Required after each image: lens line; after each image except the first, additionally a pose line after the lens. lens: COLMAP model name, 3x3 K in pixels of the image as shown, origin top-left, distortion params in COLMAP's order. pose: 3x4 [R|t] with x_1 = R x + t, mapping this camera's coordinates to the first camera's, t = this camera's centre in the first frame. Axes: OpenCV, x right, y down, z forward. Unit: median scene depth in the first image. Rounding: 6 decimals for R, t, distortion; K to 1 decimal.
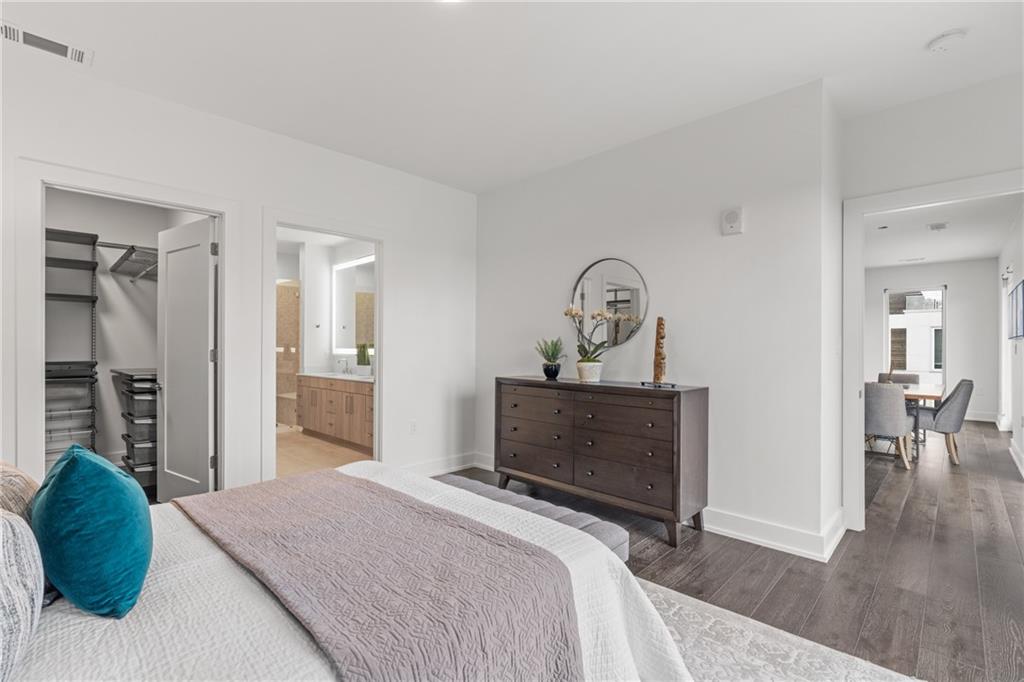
lens RADIAL K [[468.4, 0, 519.6], [0, 468.4, 346.8], [0, 0, 1]] dist [-0.005616, 0.000287]
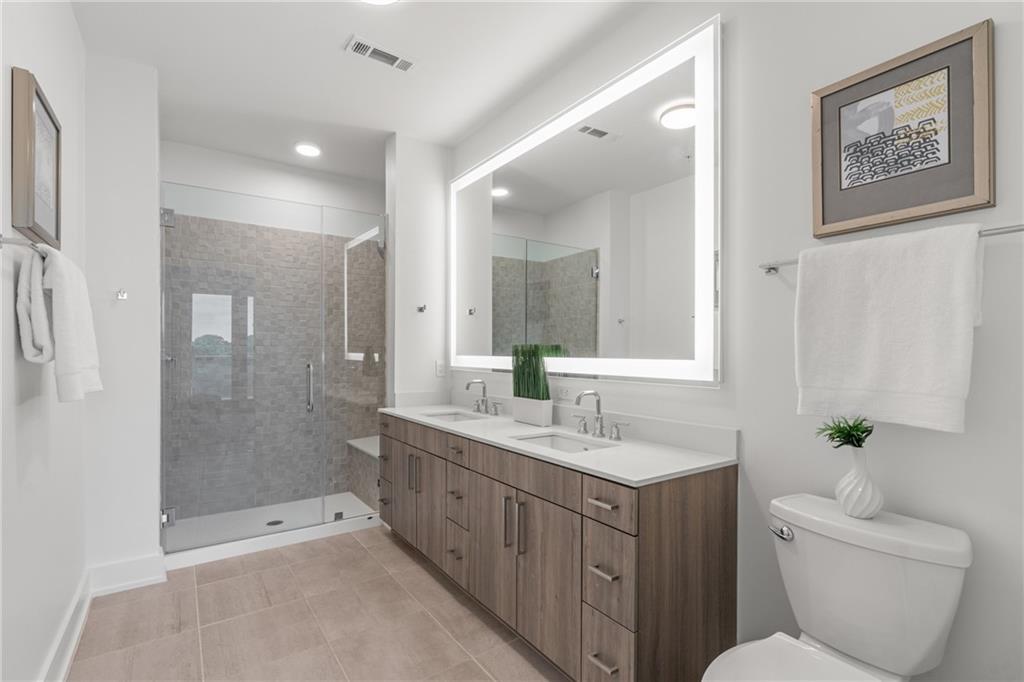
lens RADIAL K [[472.7, 0, 506.7], [0, 472.7, 357.2], [0, 0, 1]] dist [-0.005289, -0.000115]
pose [[0.977905, 0.003469, -0.209022, -0.255511], [-0.001178, 0.999938, 0.011082, -0.000002], [0.209047, -0.010591, 0.977848, 0.570077]]
